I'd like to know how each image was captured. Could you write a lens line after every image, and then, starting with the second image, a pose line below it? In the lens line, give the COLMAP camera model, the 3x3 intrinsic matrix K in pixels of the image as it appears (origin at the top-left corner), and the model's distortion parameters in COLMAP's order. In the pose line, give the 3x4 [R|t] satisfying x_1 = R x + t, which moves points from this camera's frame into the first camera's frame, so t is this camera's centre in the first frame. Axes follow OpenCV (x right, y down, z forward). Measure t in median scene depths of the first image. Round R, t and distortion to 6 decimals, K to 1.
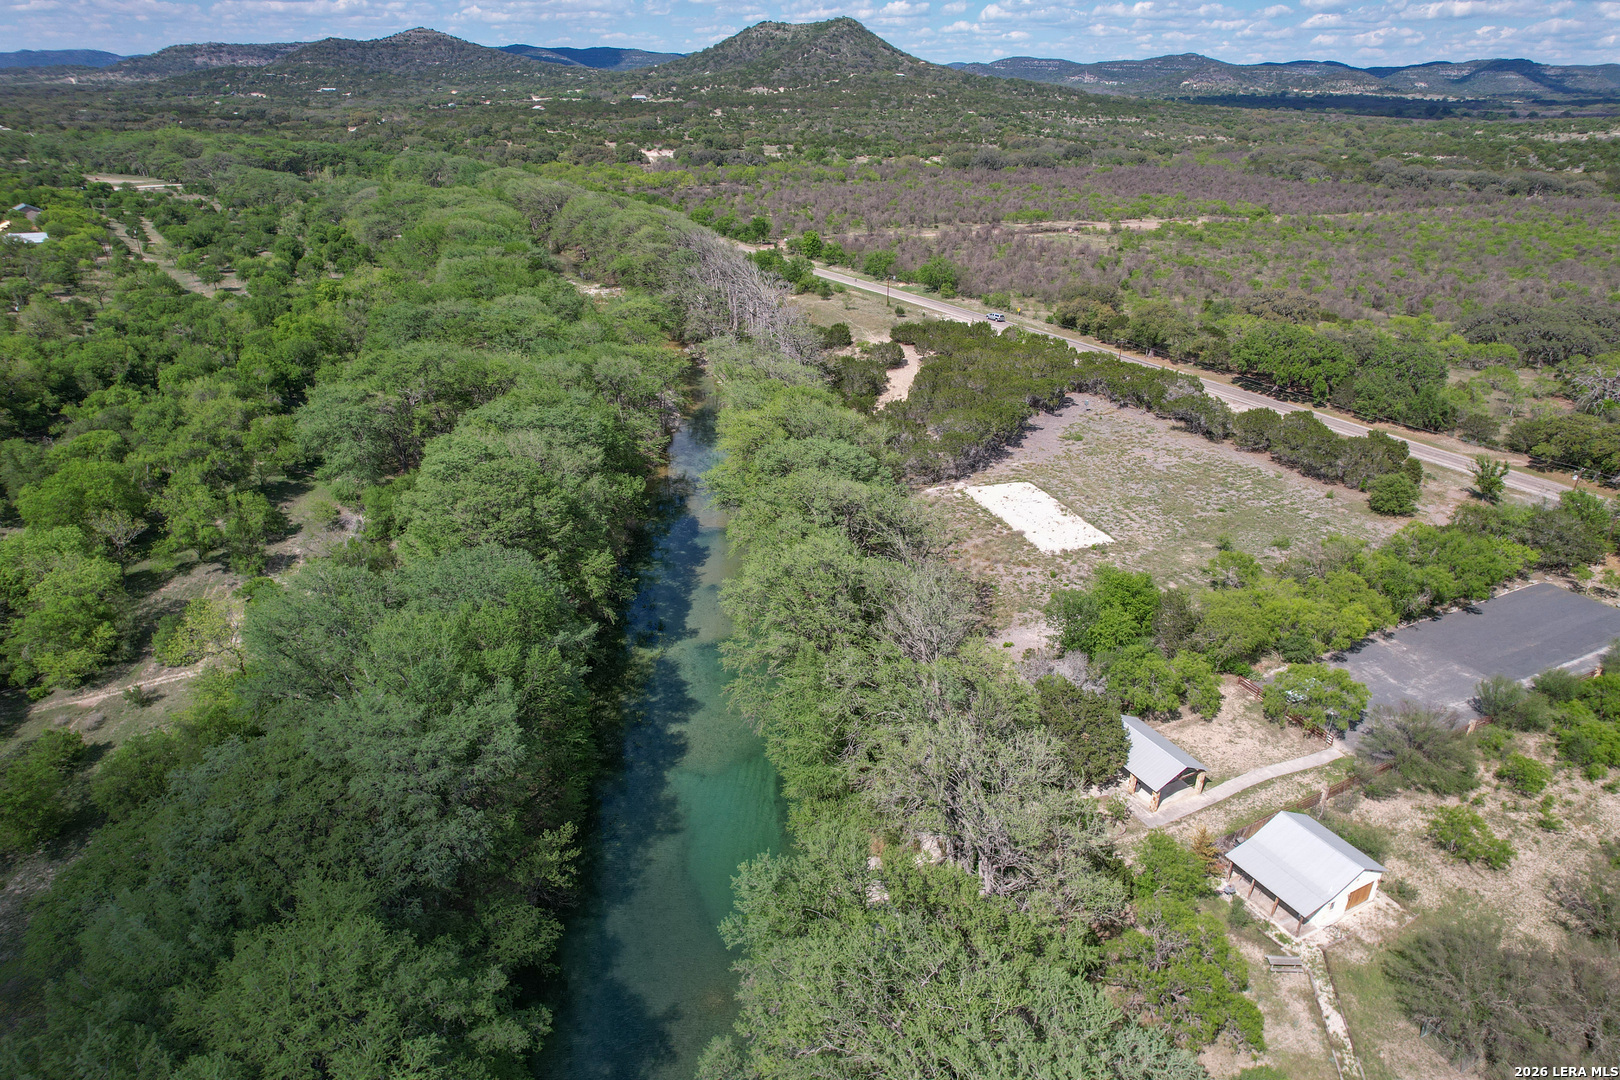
lens RADIAL K [[1041.1, 0, 809.9], [0, 1041.1, 559.9], [0, 0, 1]] dist [-0.087010, 0.081636]
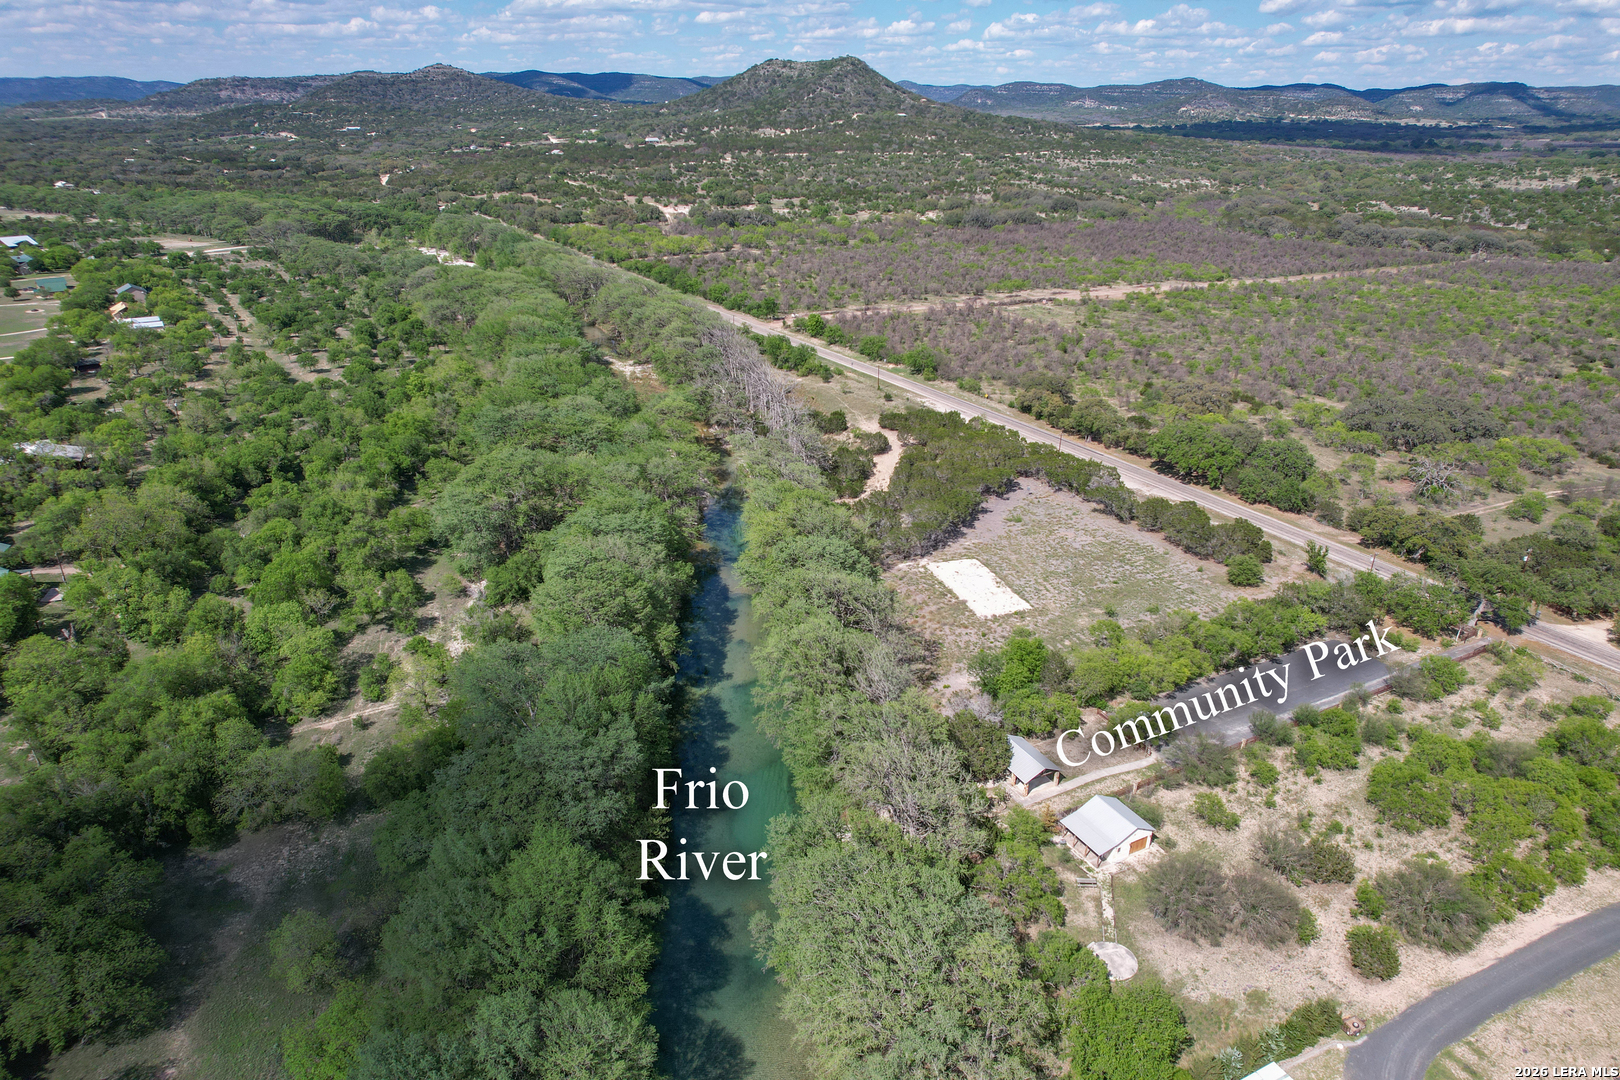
lens RADIAL K [[1039.9, 0, 811.2], [0, 1039.9, 558.3], [0, 0, 1]] dist [-0.080596, 0.076149]
pose [[0.999987, -0.000982, -0.004915, 0.005871], [0.000908, 0.999886, -0.015064, -0.057555], [0.004929, 0.015060, 0.999874, -0.347324]]
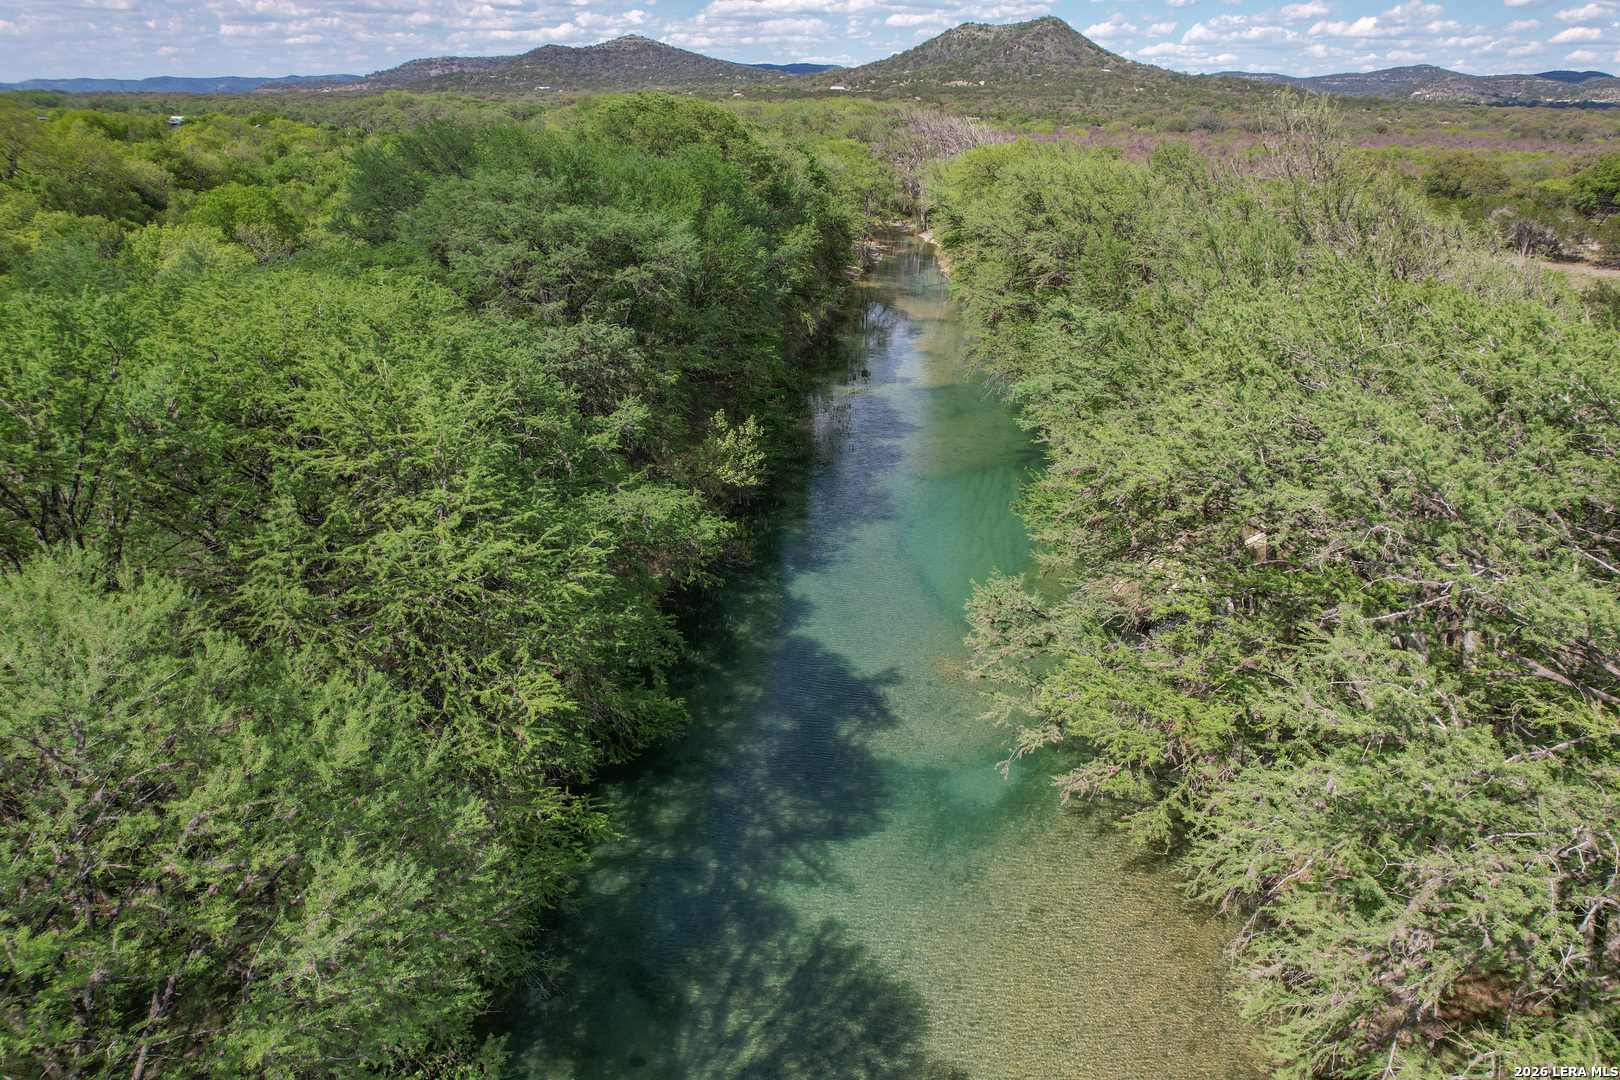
lens RADIAL K [[1041.1, 0, 809.9], [0, 1041.1, 559.9], [0, 0, 1]] dist [-0.087010, 0.081636]
pose [[0.985268, 0.067592, -0.157096, -0.041426], [-0.070835, 0.997373, -0.015133, 0.187755], [0.155661, 0.026038, 0.987467, 0.167995]]
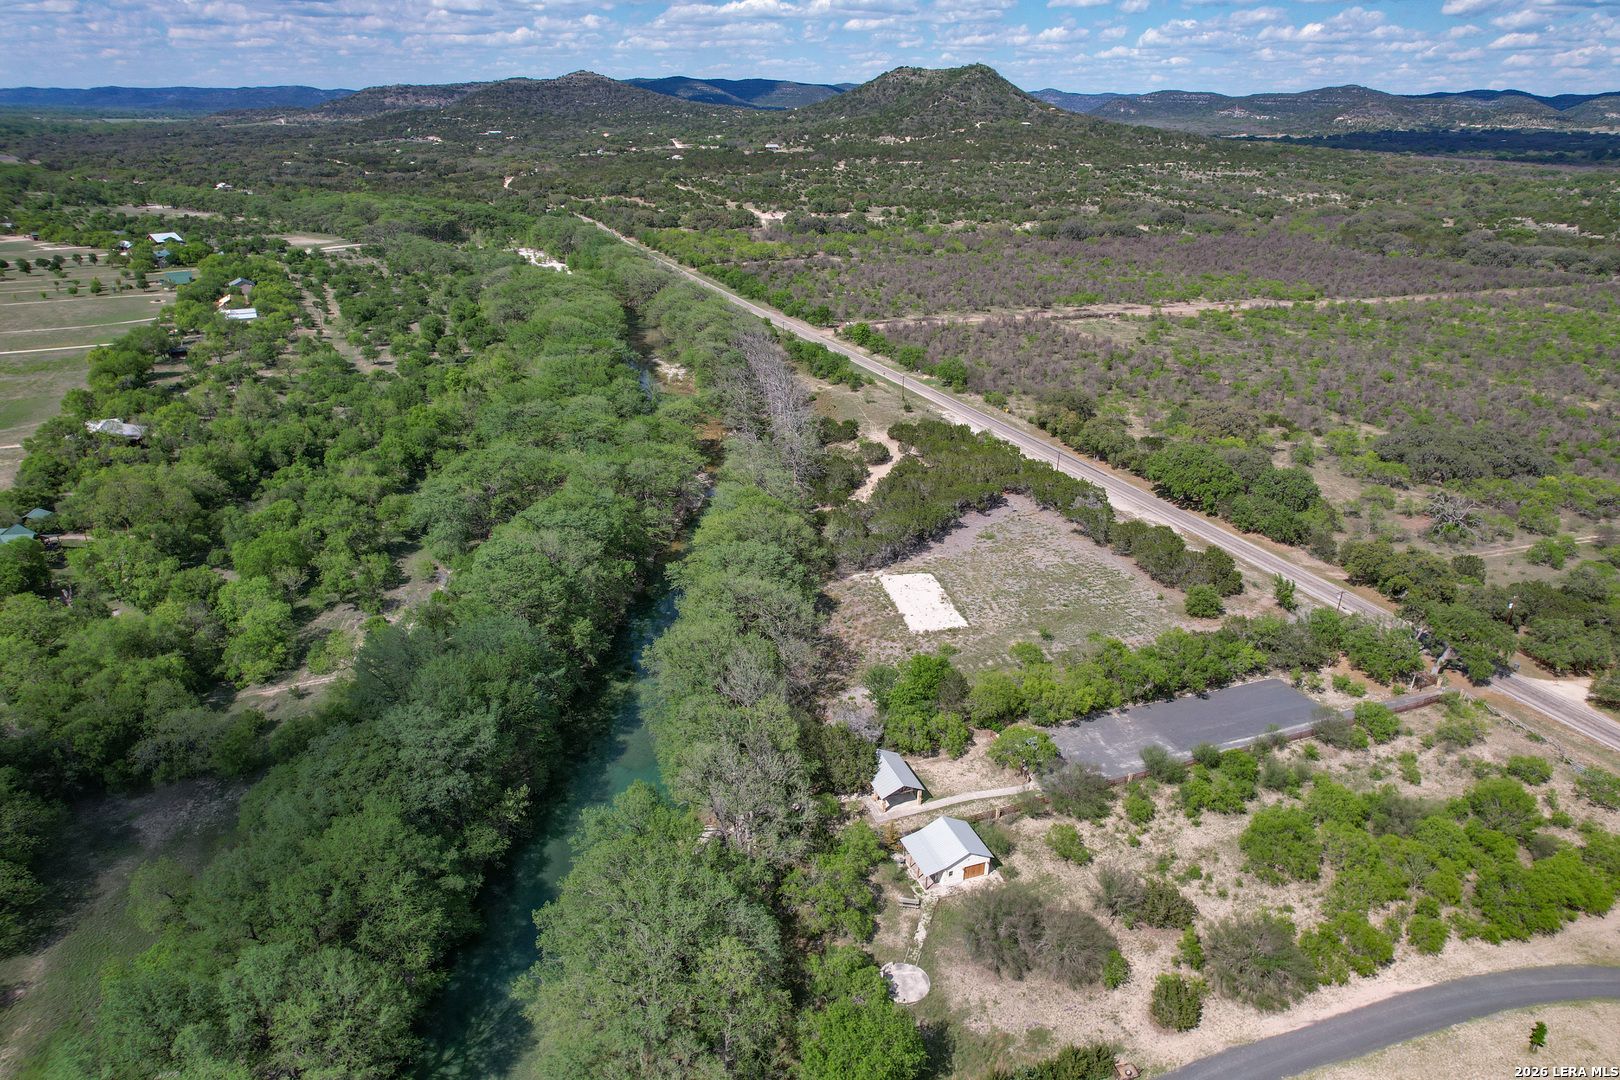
lens RADIAL K [[1041.1, 0, 809.9], [0, 1041.1, 559.9], [0, 0, 1]] dist [-0.087010, 0.081636]
pose [[0.990669, 0.053422, -0.125387, 0.228792], [-0.055866, 0.998309, -0.016059, -0.064242], [0.124317, 0.022914, 0.991978, -0.346722]]
